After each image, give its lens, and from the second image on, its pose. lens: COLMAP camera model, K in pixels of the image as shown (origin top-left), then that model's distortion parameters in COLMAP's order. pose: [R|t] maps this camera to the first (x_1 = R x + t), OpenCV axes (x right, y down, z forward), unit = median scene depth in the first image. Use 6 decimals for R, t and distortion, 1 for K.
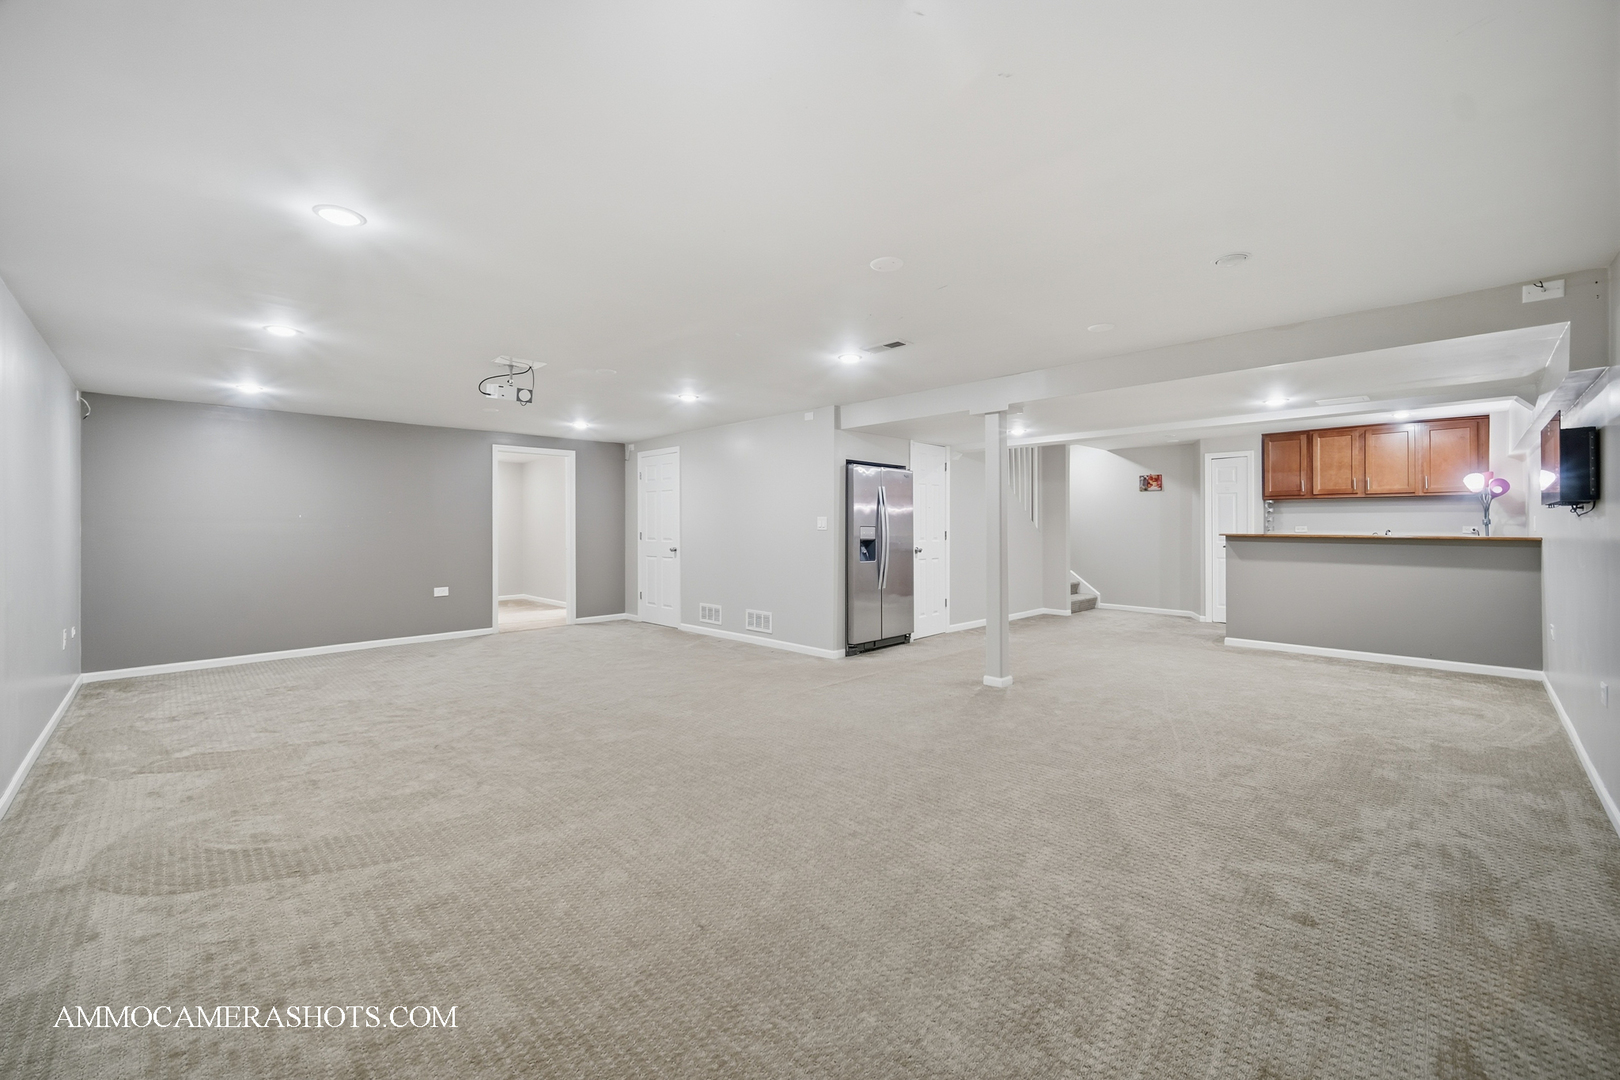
lens RADIAL K [[647.1, 0, 810.7], [0, 647.1, 531.3], [0, 0, 1]] dist [-0.000695, 0.001422]
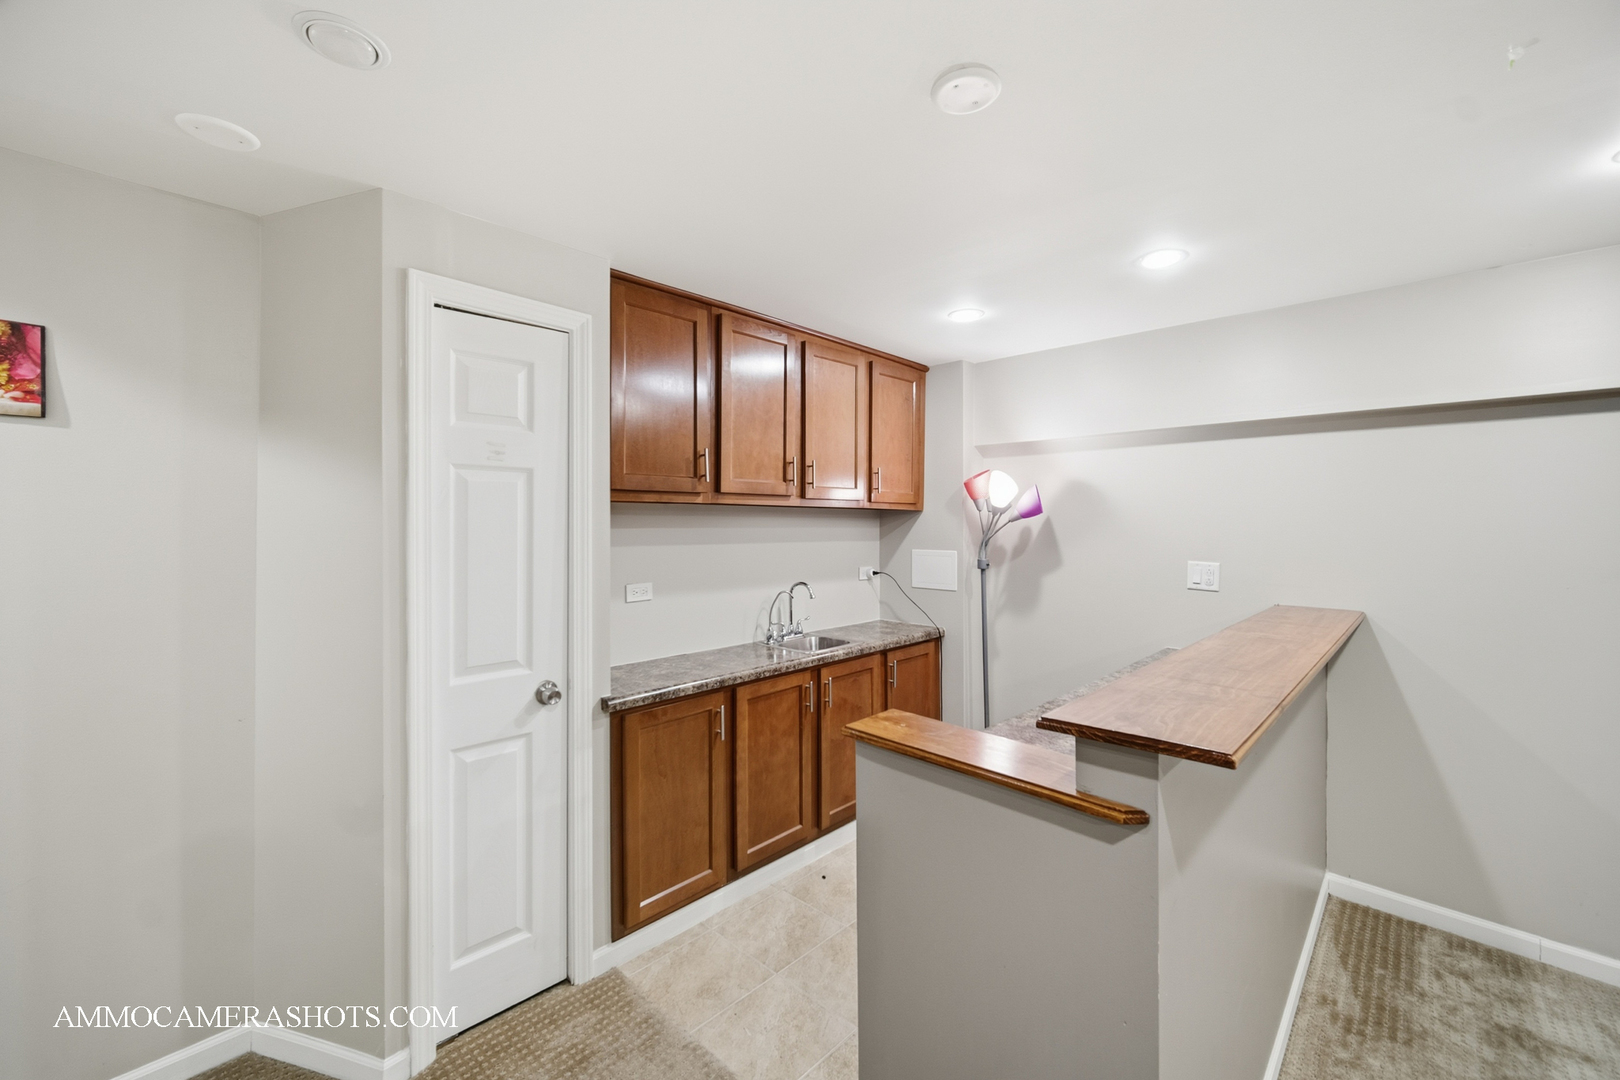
lens RADIAL K [[647.1, 0, 810.8], [0, 647.1, 532.1], [0, 0, 1]] dist [-0.000695, 0.001422]
pose [[-0.027204, -0.005519, 0.999615, 0.360375], [0.003185, 0.999979, 0.005607, -0.032098], [-0.999625, 0.003337, -0.027186, 0.798172]]
